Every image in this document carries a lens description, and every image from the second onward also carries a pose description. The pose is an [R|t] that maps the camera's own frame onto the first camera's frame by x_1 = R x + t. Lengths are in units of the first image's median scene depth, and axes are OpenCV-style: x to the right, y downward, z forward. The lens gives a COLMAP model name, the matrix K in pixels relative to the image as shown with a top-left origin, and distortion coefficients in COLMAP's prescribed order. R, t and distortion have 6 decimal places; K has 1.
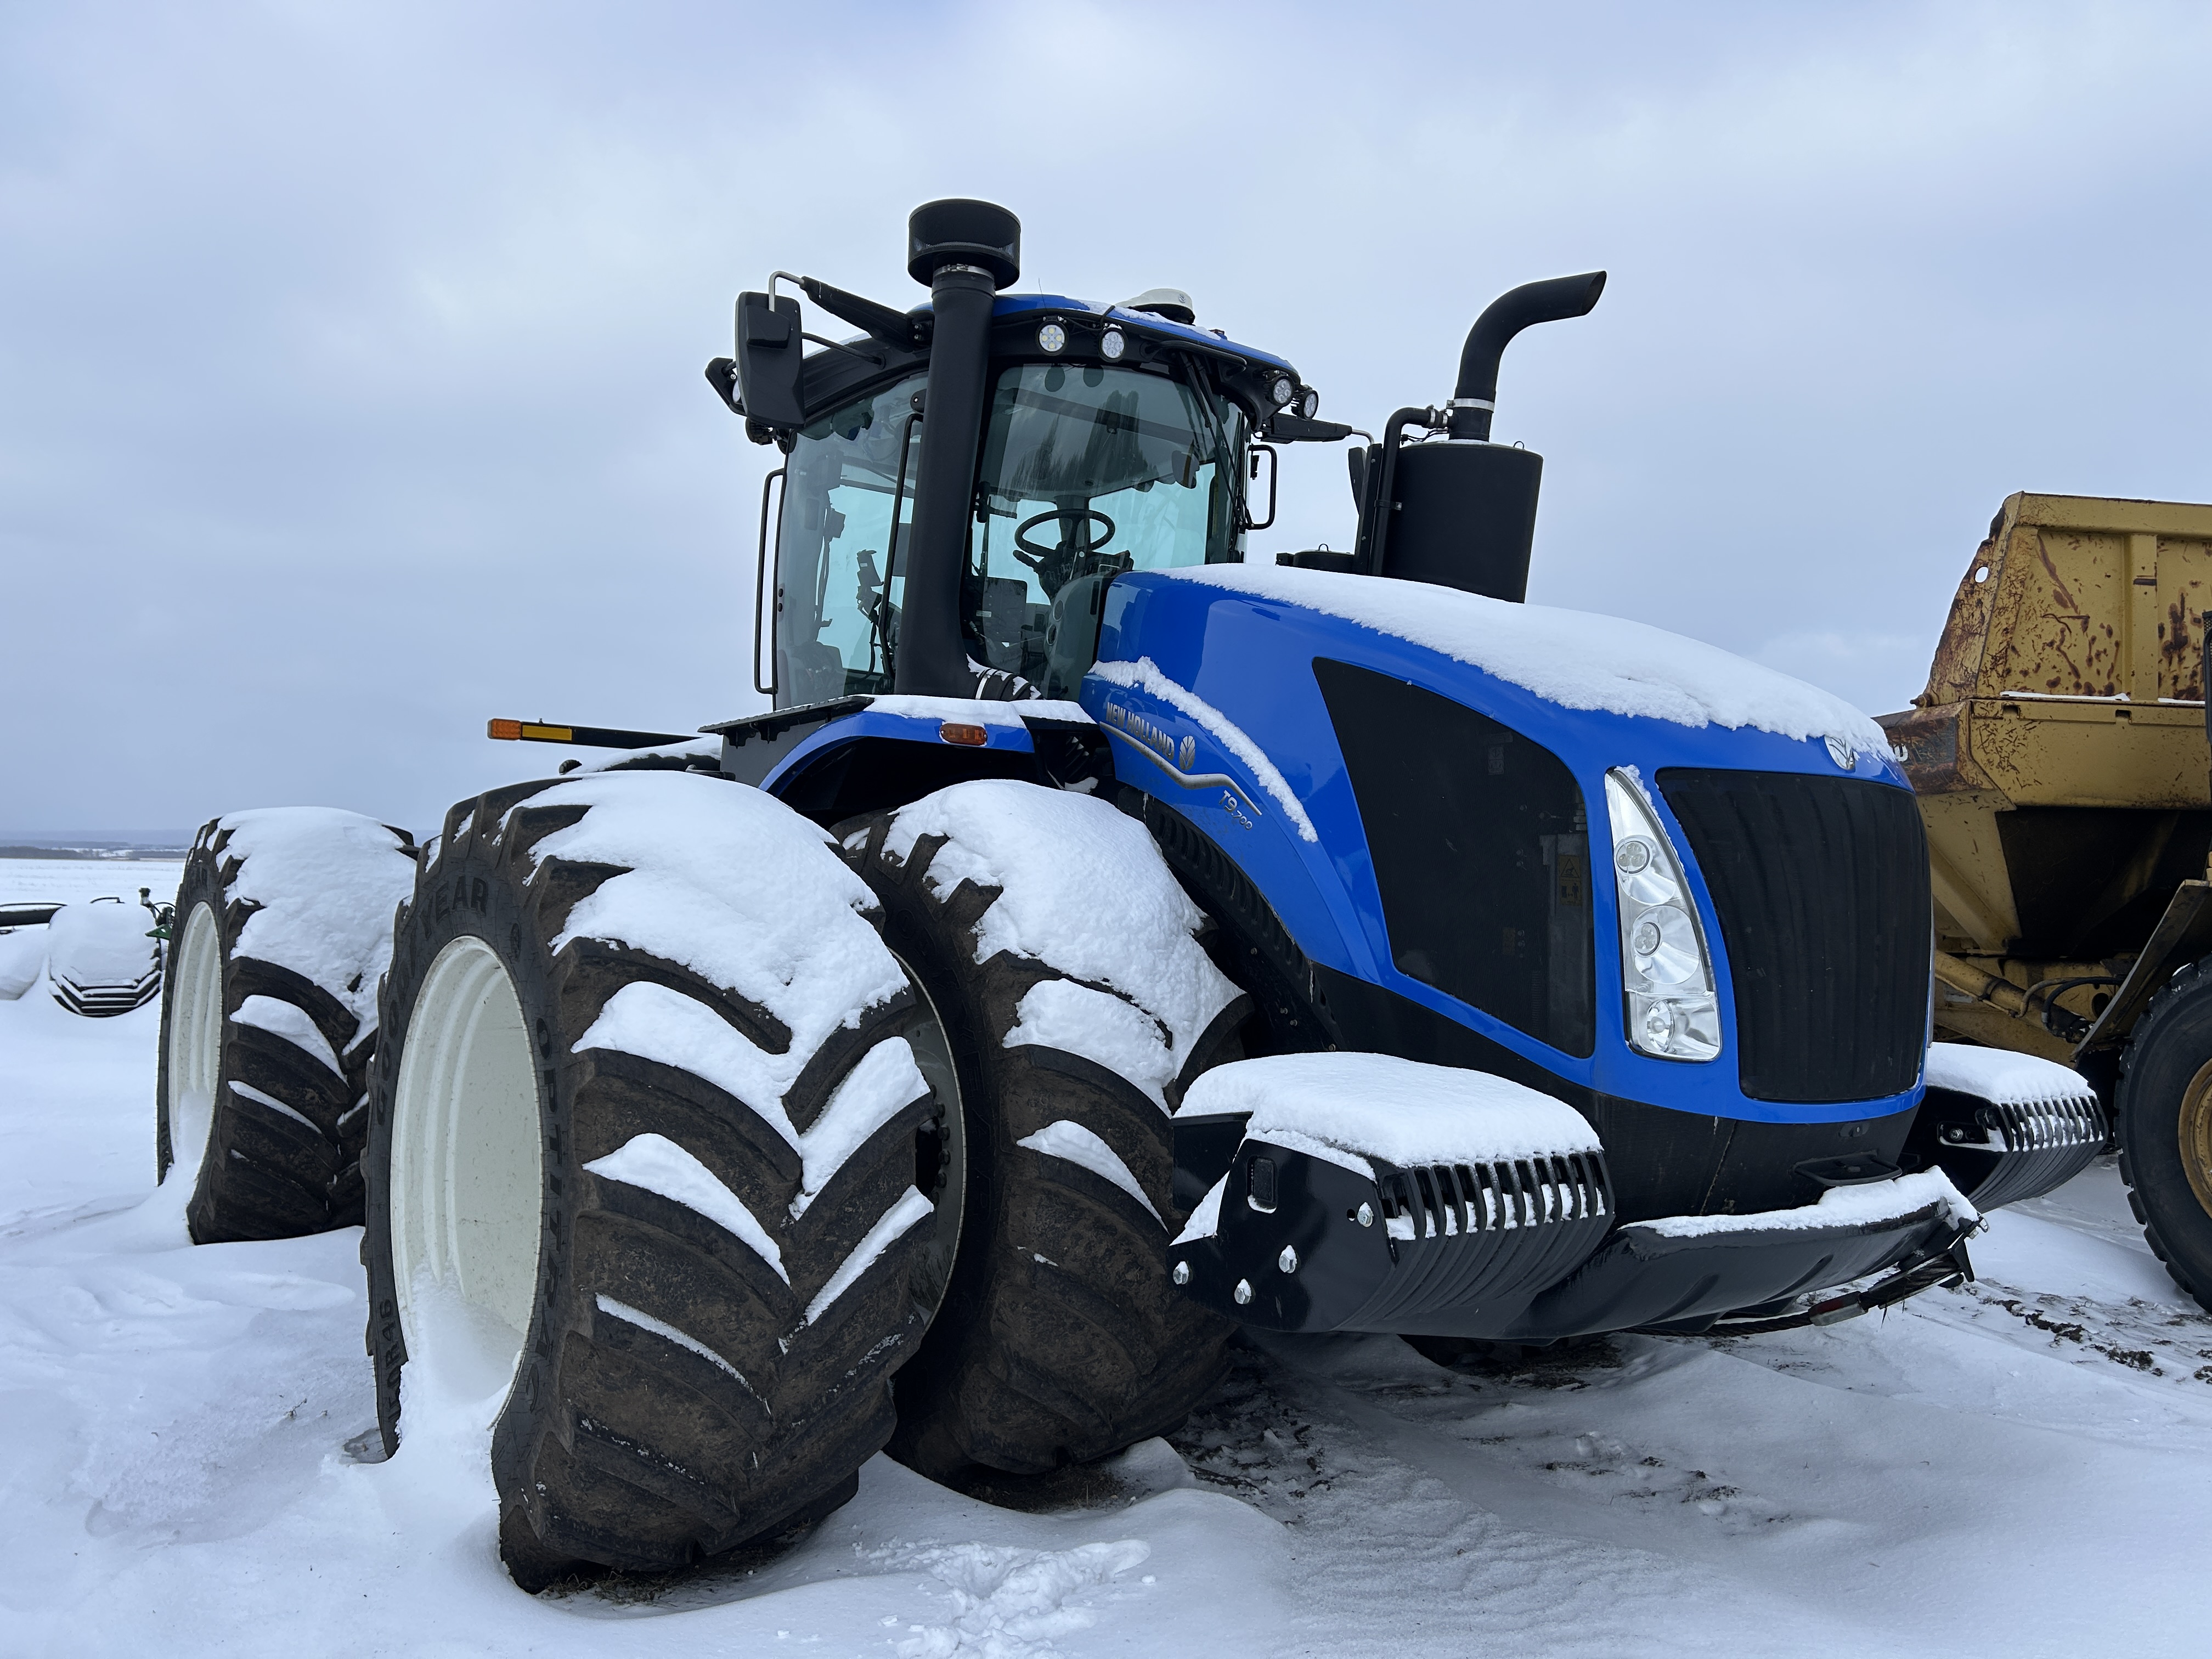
lens RADIAL K [[1648.7, 0, 1106.0], [0, 1648.7, 829.5], [0, 0, 1]] dist [0.052862, 0.004053]
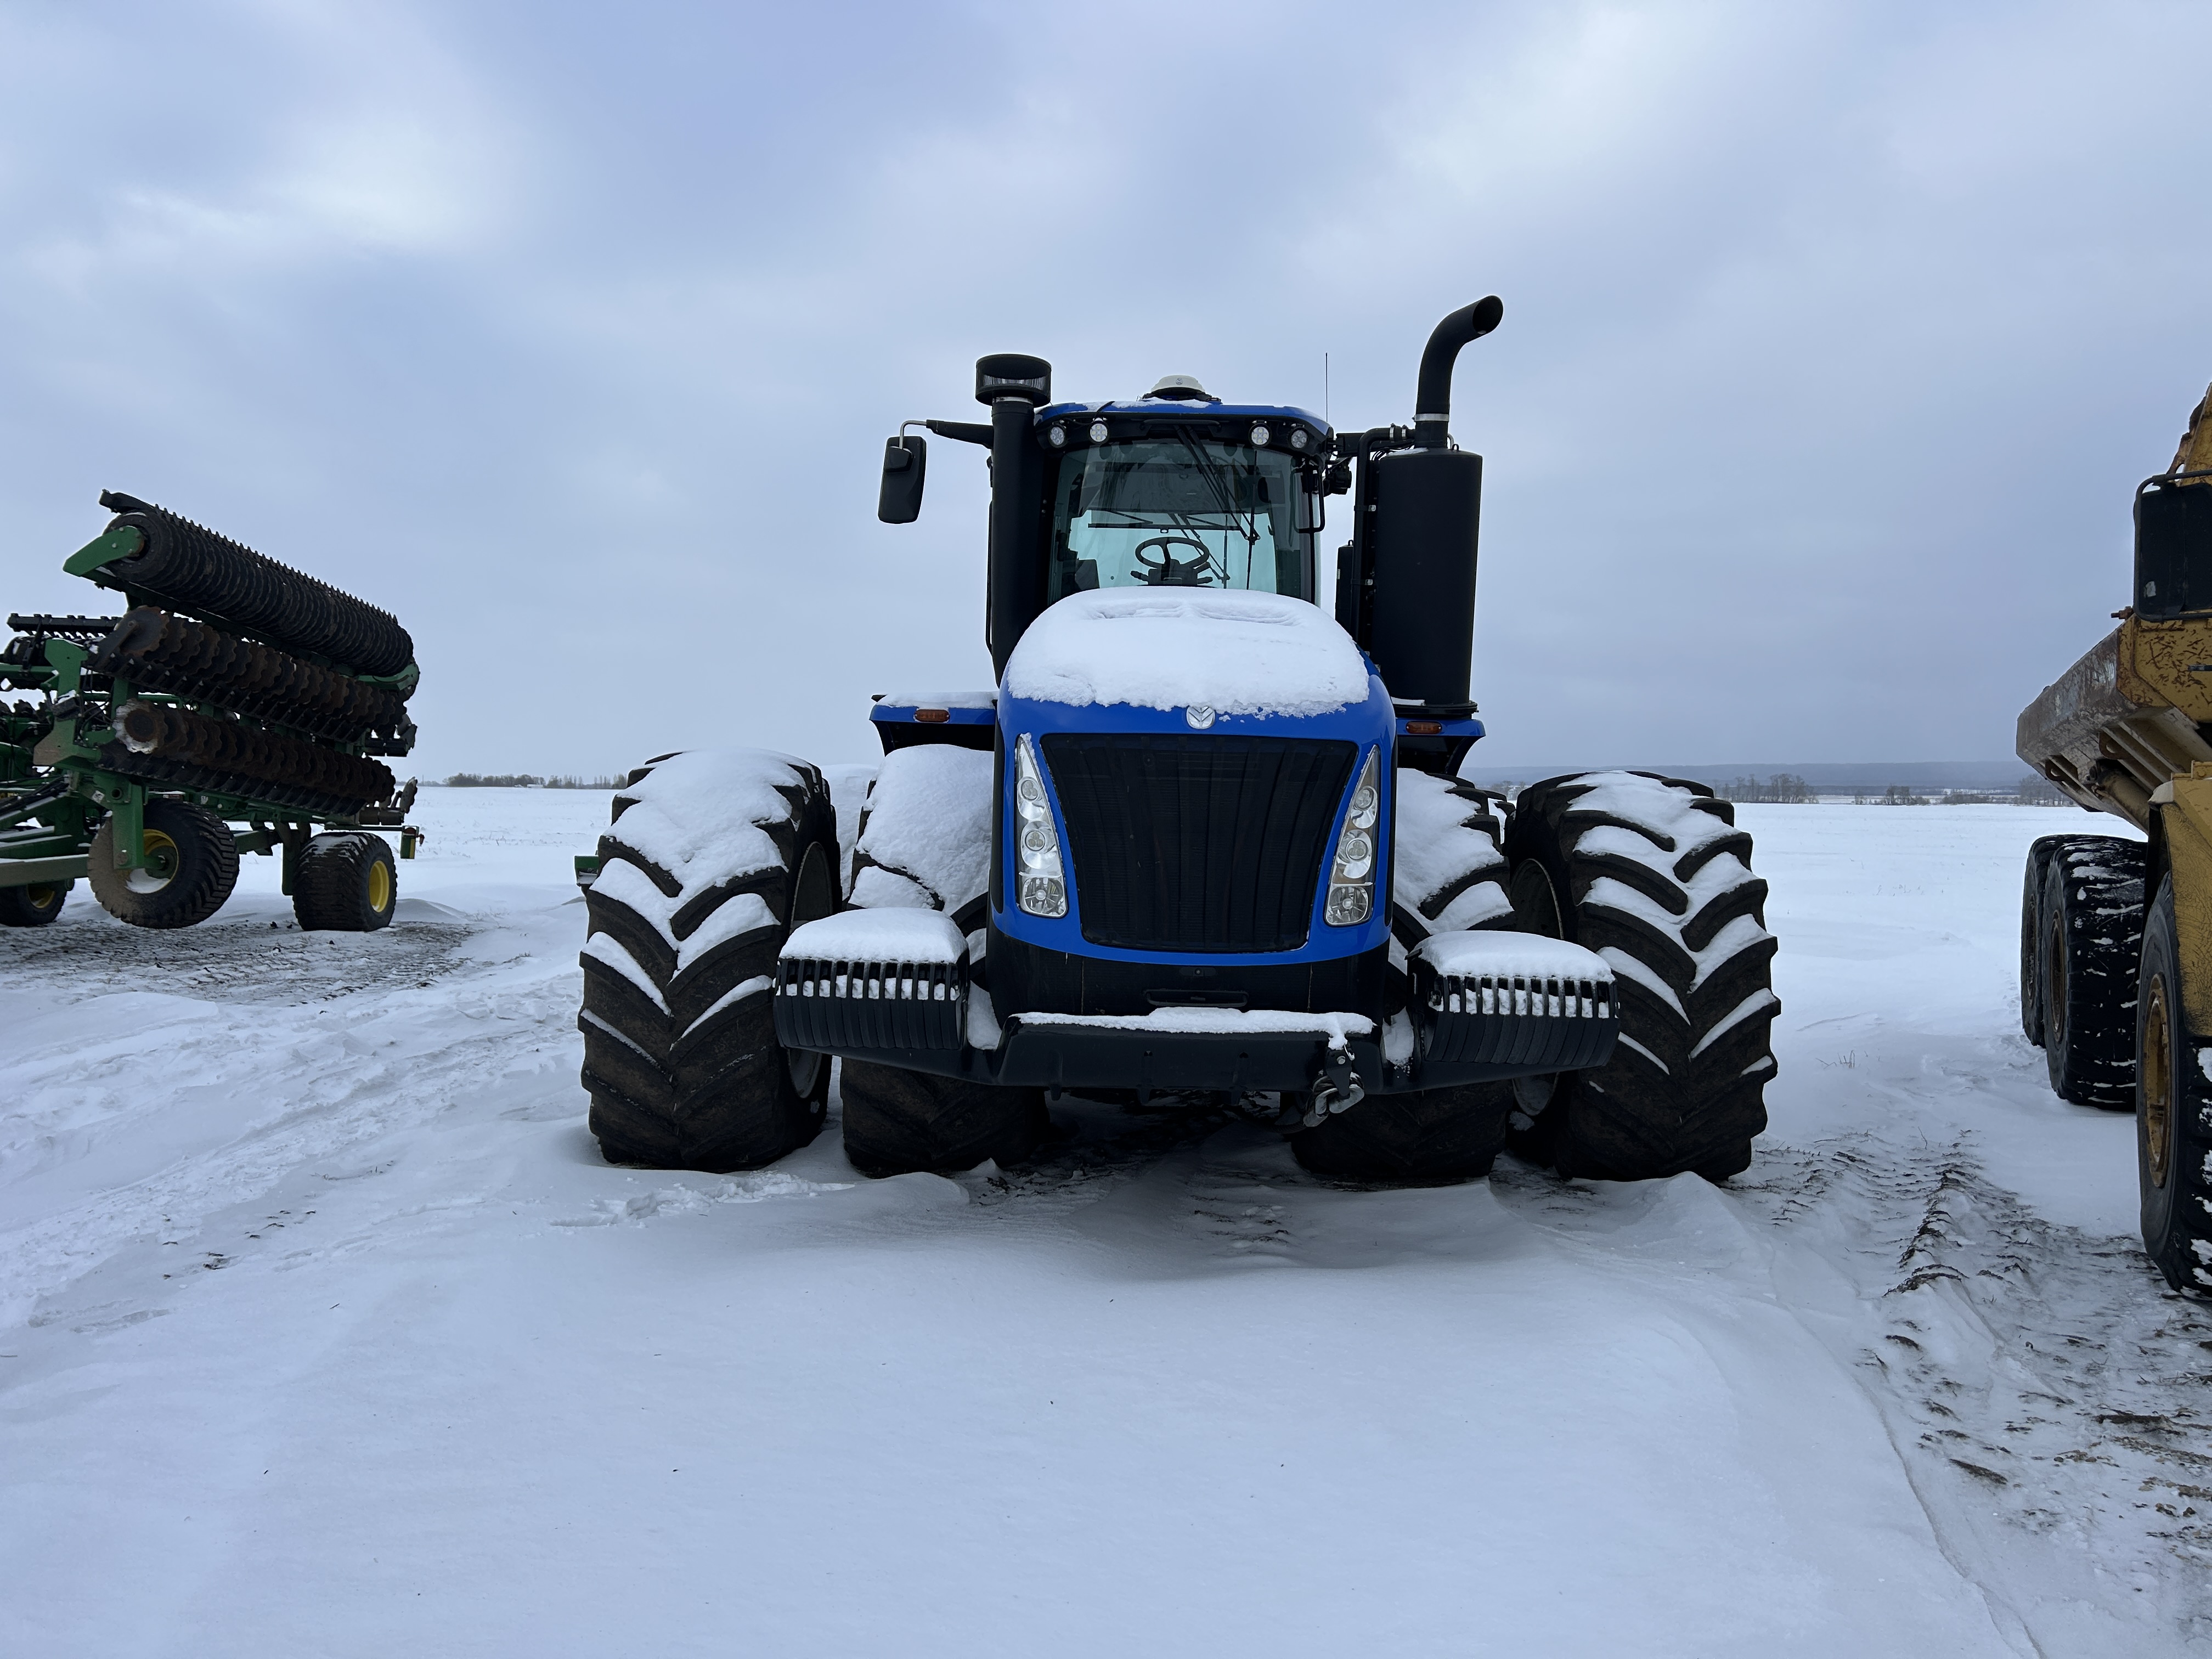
lens RADIAL K [[1648.7, 0, 1106.0], [0, 1648.7, 829.5], [0, 0, 1]] dist [0.052862, 0.004053]
pose [[0.801709, 0.003109, -0.597707, 1.263664], [0.020202, 0.999274, 0.032294, 0.004355], [0.597373, -0.037965, 0.801064, -0.220213]]
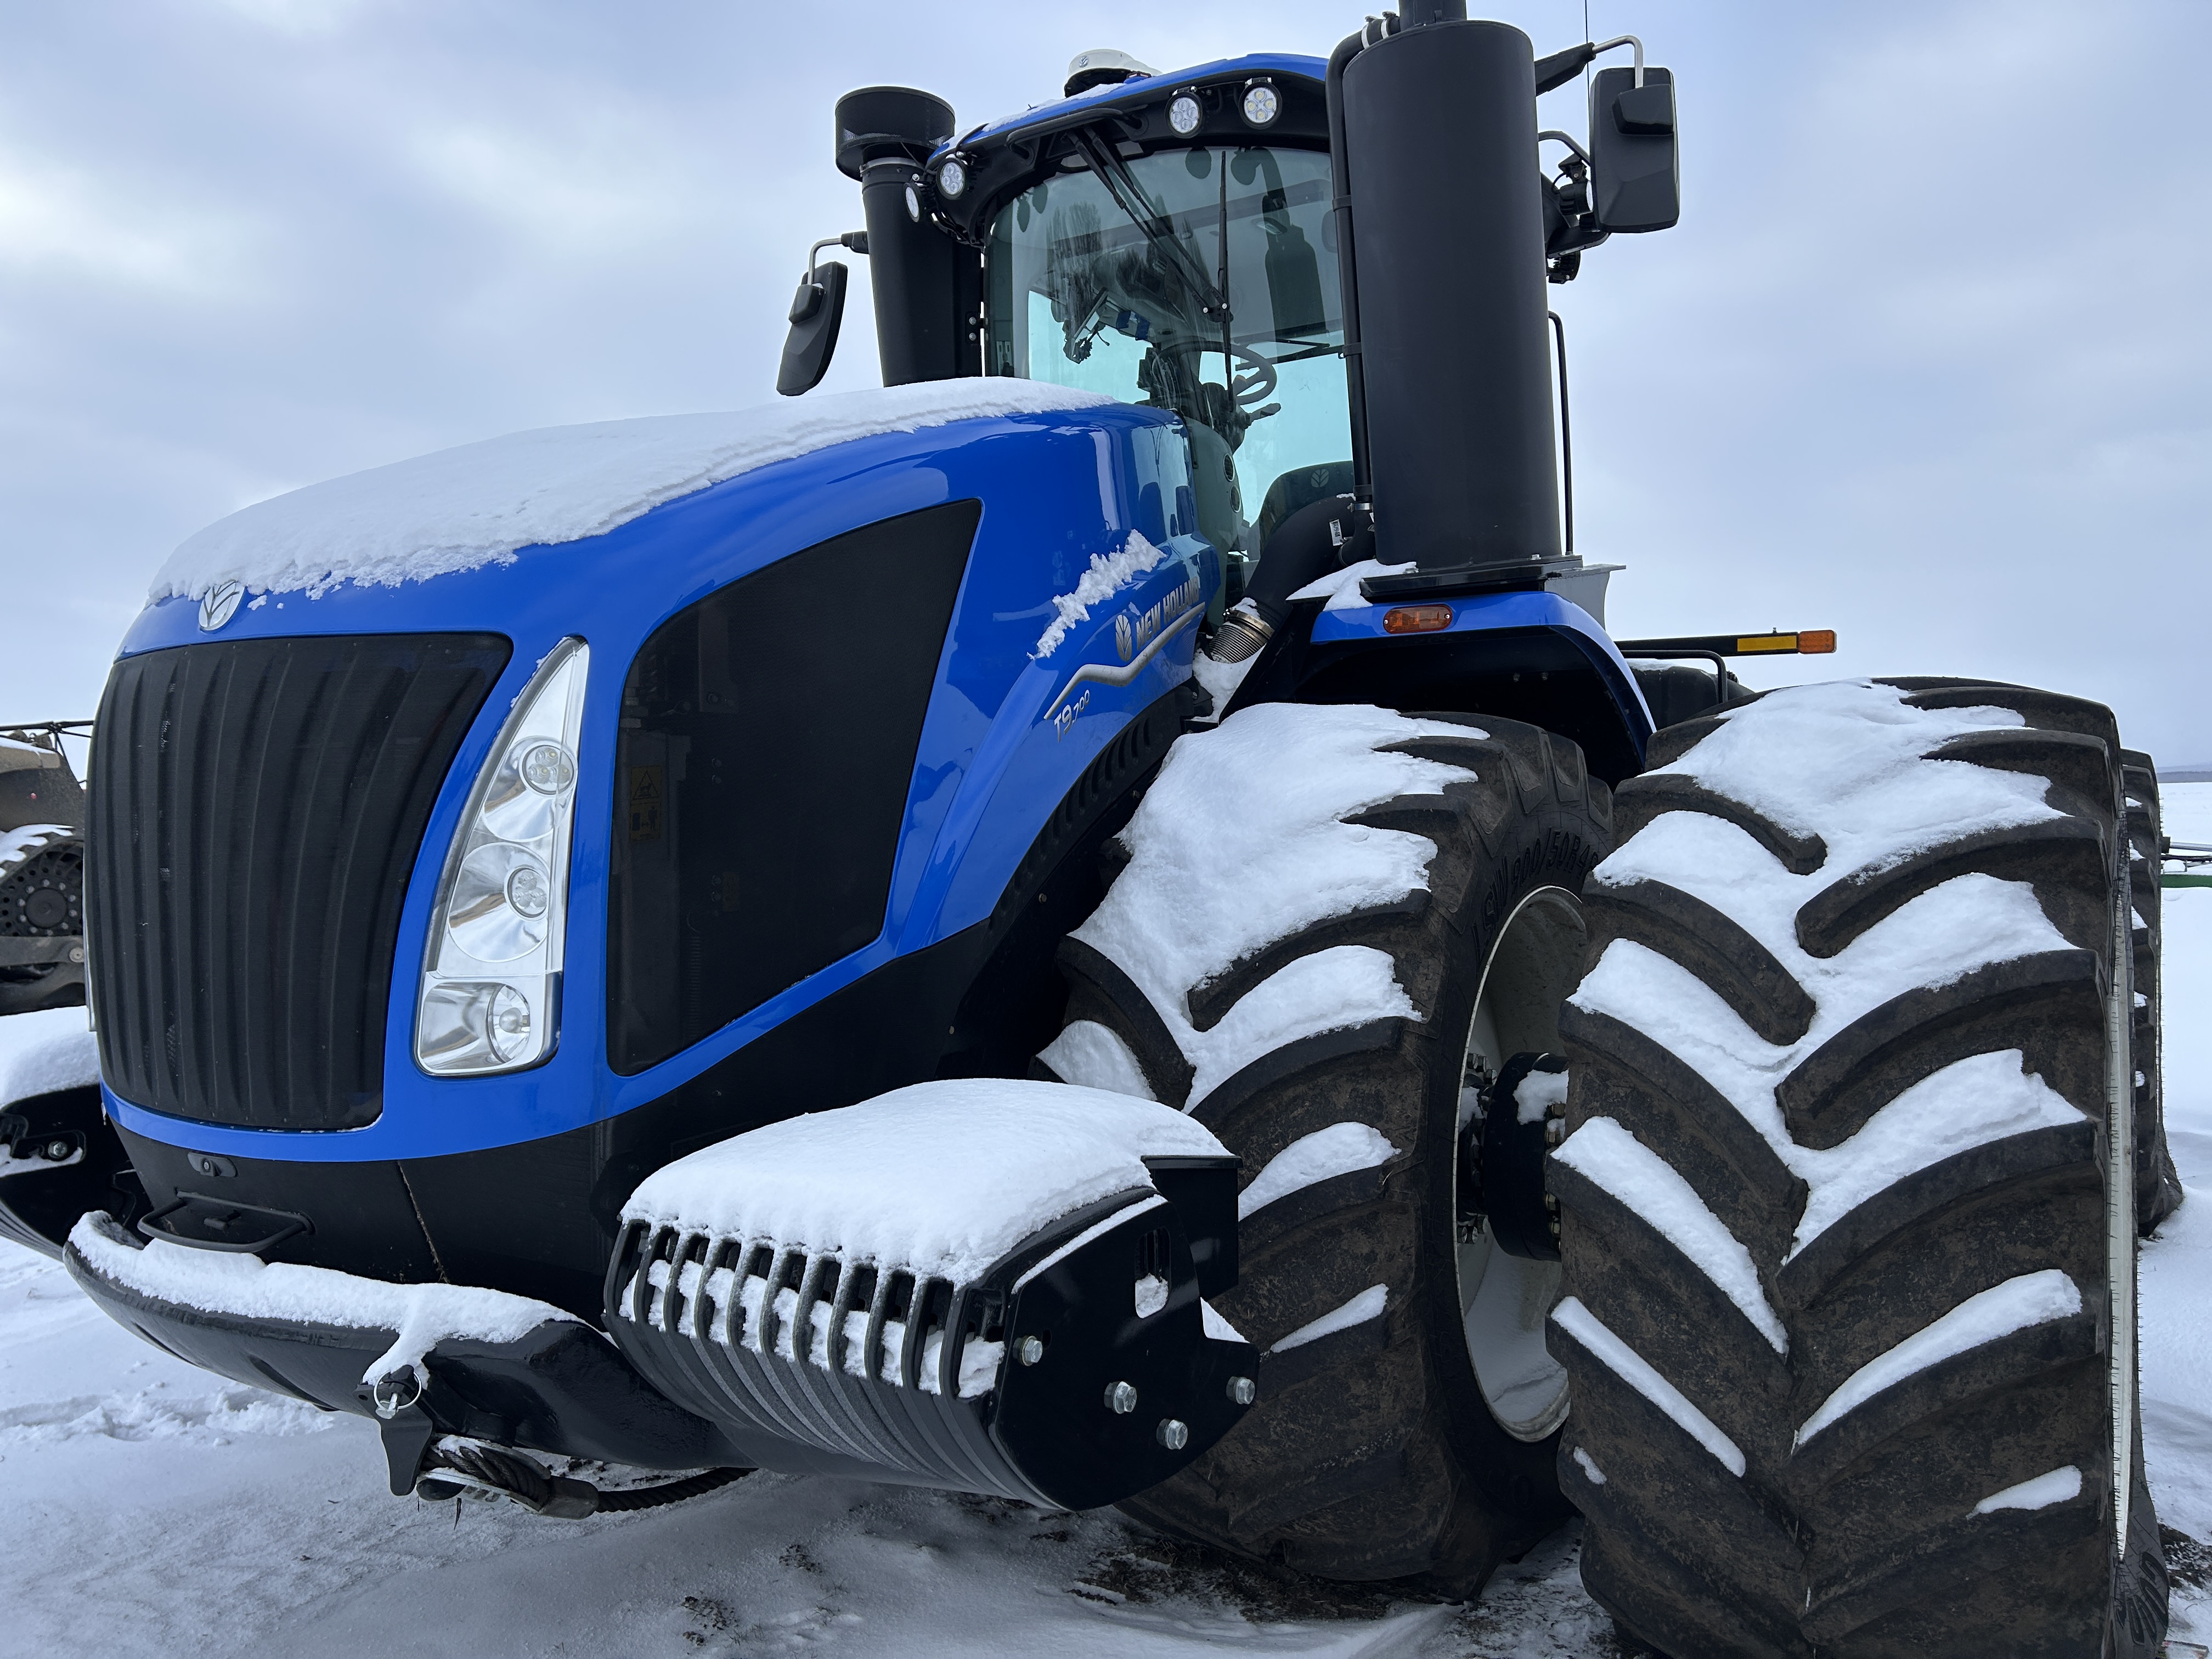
lens RADIAL K [[1652.1, 0, 1106.0], [0, 1652.1, 829.5], [0, 0, 1]] dist [0.015579, 0.004497]
pose [[0.355941, -0.013000, -0.934418, 1.216556], [0.055325, 0.998443, 0.007184, 0.060226], [0.932869, -0.054254, 0.356106, 1.098503]]
